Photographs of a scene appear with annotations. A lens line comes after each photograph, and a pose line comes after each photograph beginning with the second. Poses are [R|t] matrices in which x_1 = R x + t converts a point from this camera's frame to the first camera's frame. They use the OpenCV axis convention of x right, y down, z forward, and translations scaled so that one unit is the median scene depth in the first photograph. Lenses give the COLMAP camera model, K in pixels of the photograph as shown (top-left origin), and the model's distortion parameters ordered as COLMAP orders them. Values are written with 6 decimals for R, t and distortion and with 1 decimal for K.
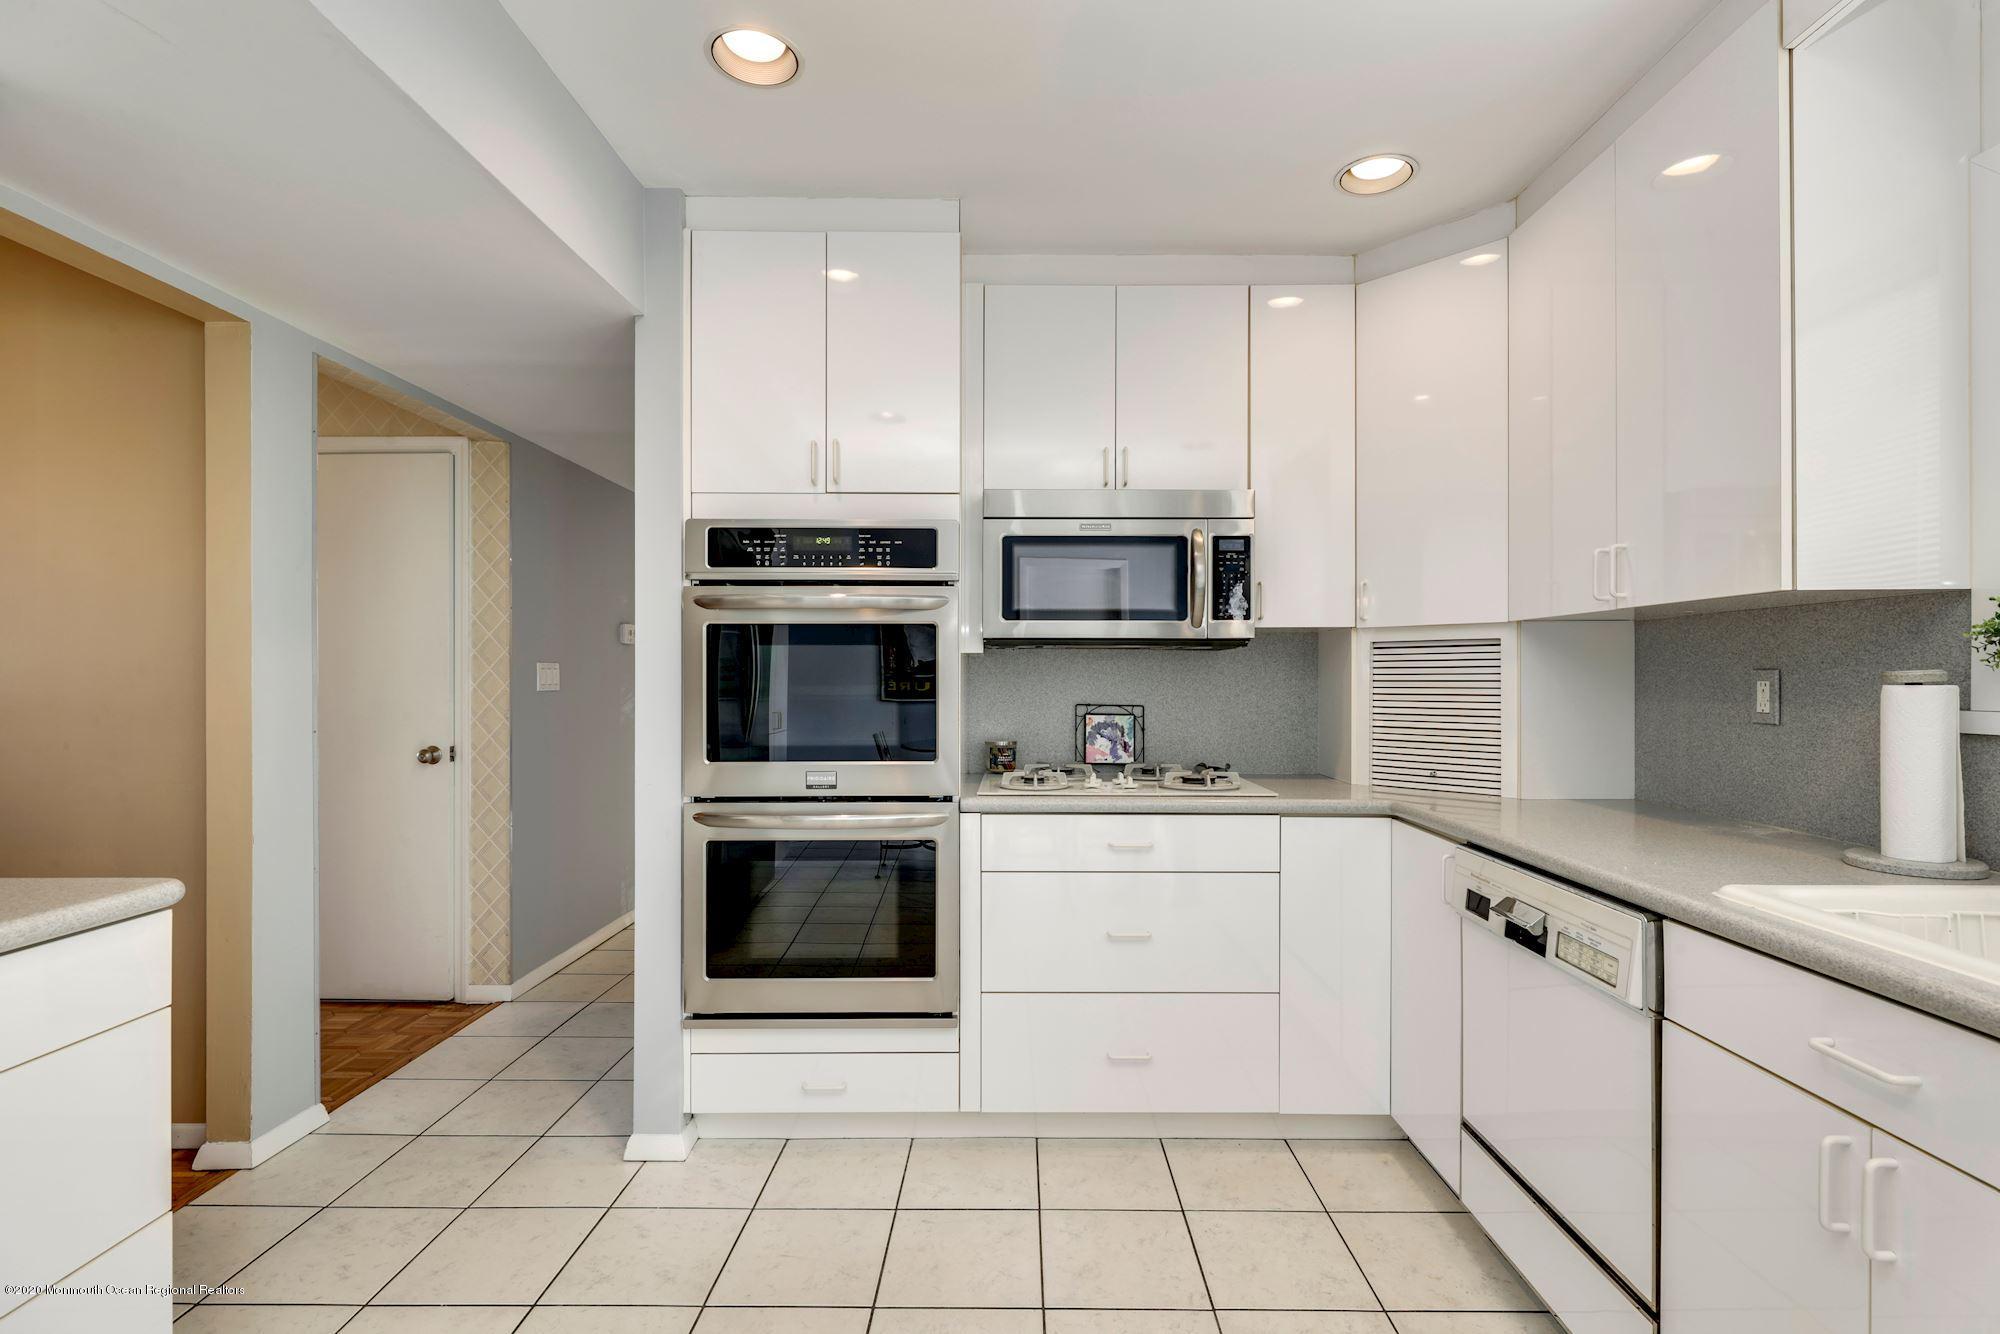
lens RADIAL K [[915.2, 0, 1014.1], [0, 915.2, 682.8], [0, 0, 1]] dist [0.001469, -0.002367]
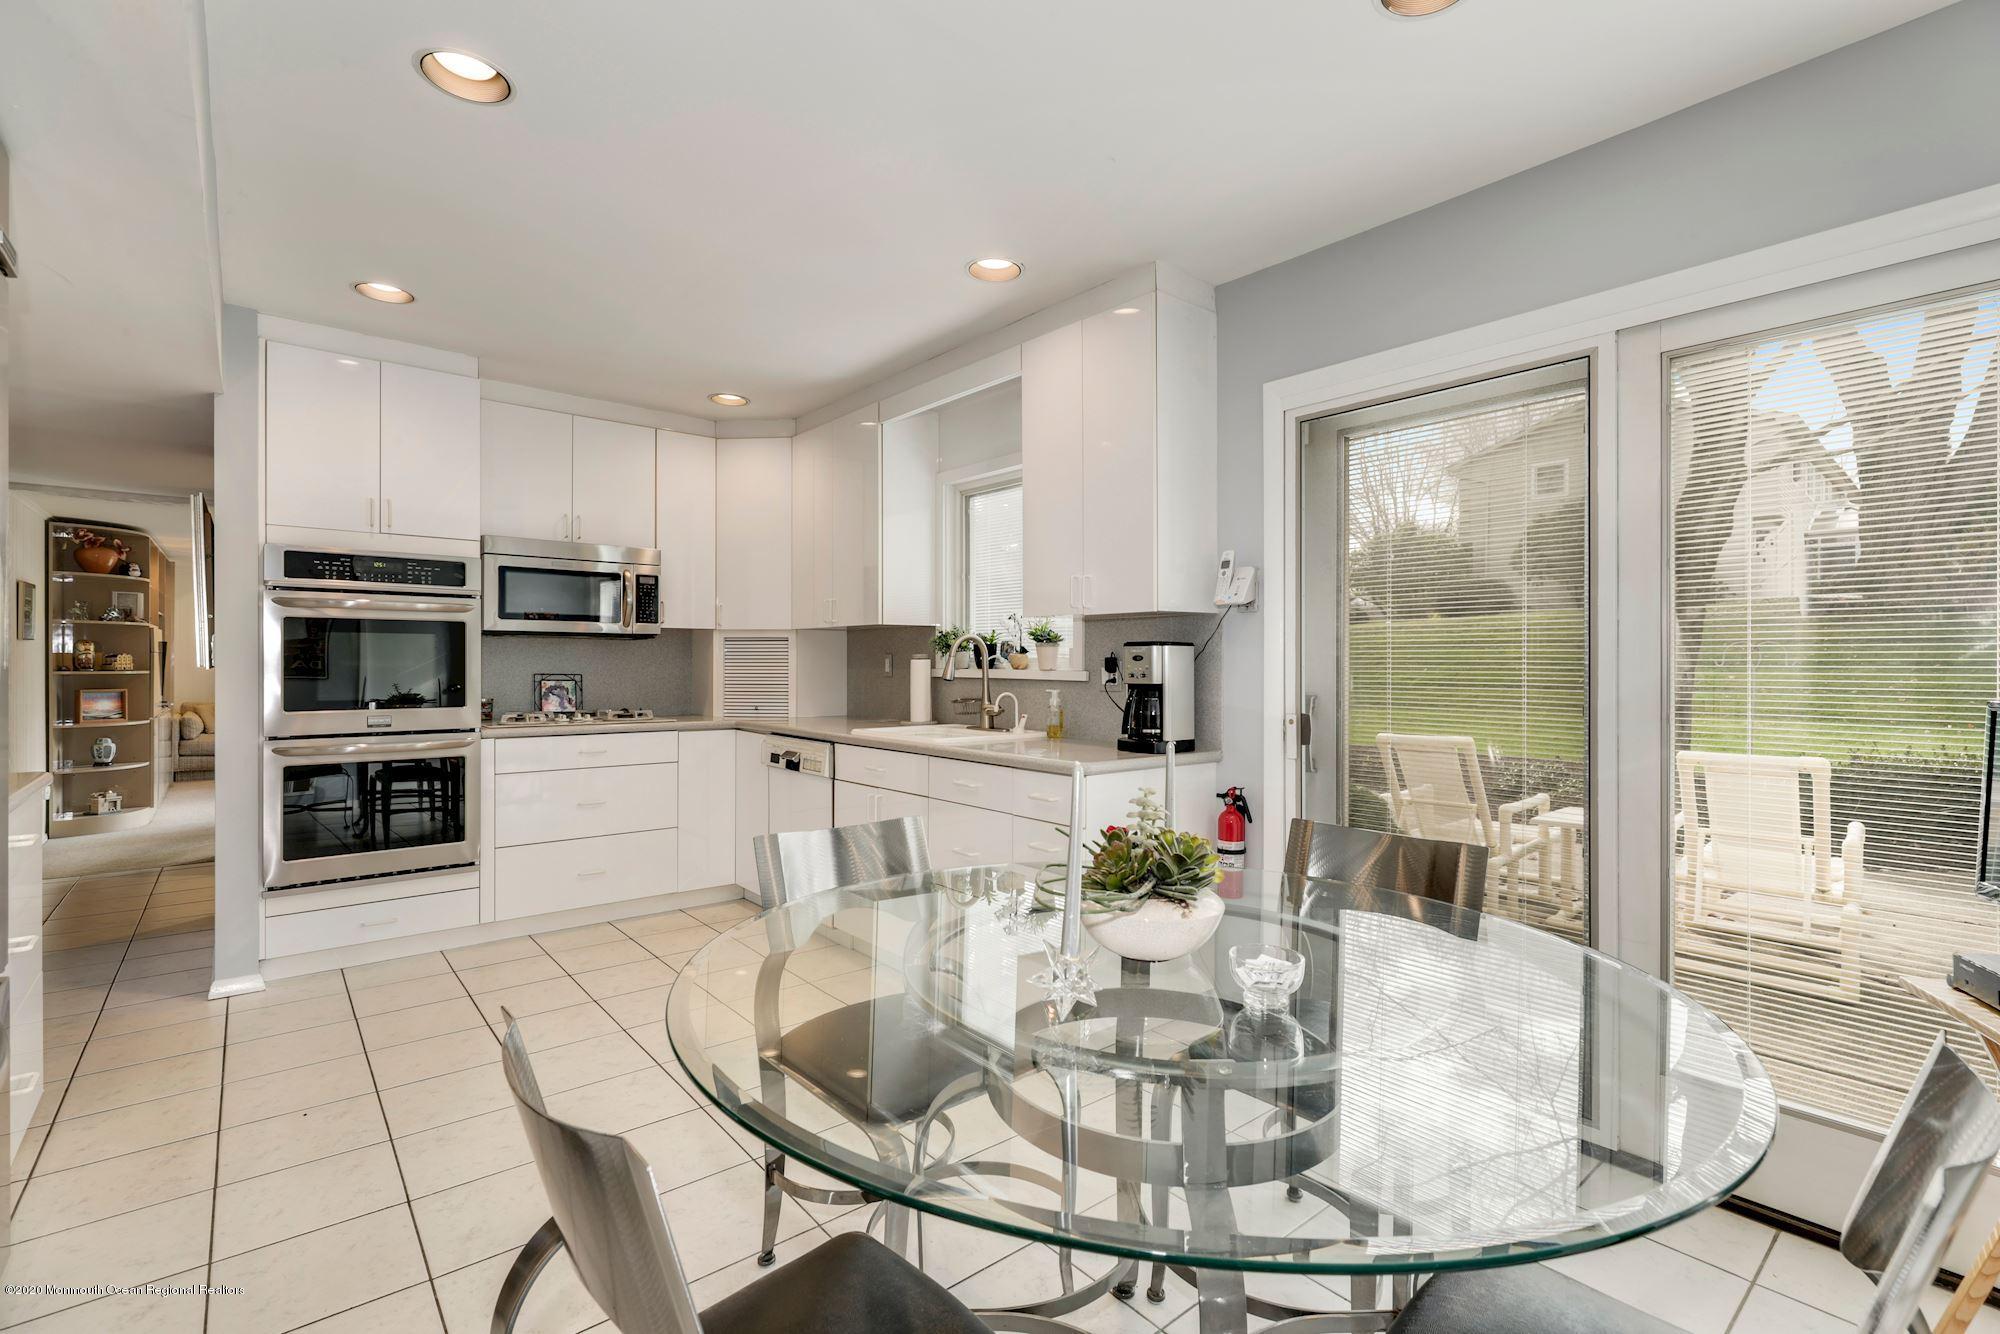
lens RADIAL K [[915.2, 0, 1016.2], [0, 915.2, 662.0], [0, 0, 1]] dist [0.001469, -0.002367]
pose [[0.761210, 0.002989, 0.648499, -0.387340], [0.001026, 0.999983, -0.005813, 0.017034], [-0.648505, 0.005090, 0.761193, -0.847856]]
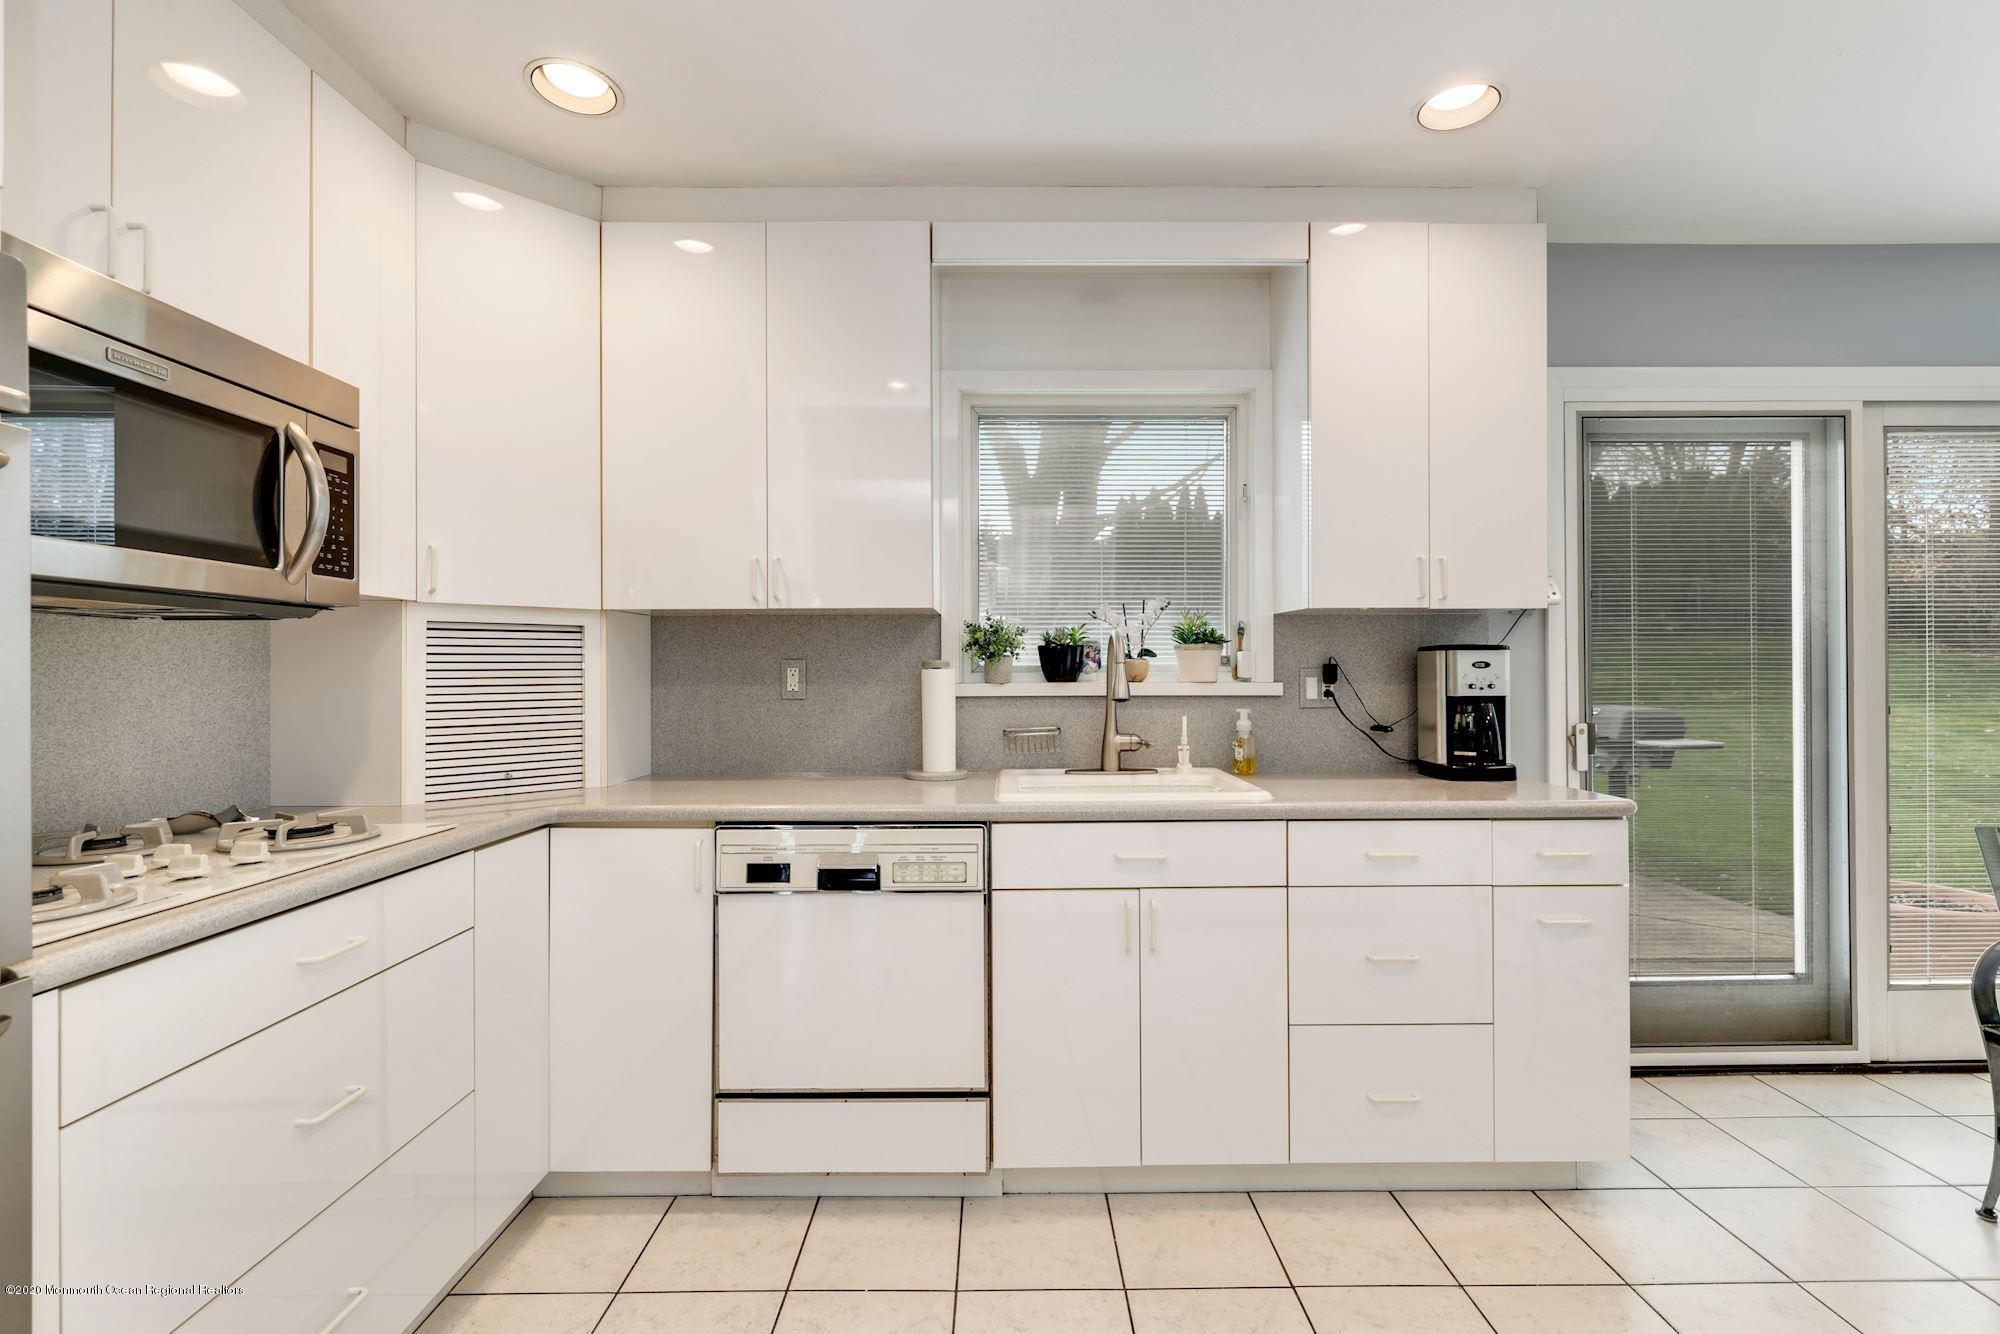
lens RADIAL K [[915.2, 0, 1005.4], [0, 915.2, 667.1], [0, 0, 1]] dist [0.001469, -0.002367]
pose [[-0.013639, 0.003329, 0.999901, -0.457358], [0.011435, 0.999930, -0.003173, 0.003912], [-0.999842, 0.011391, -0.013676, 0.577343]]
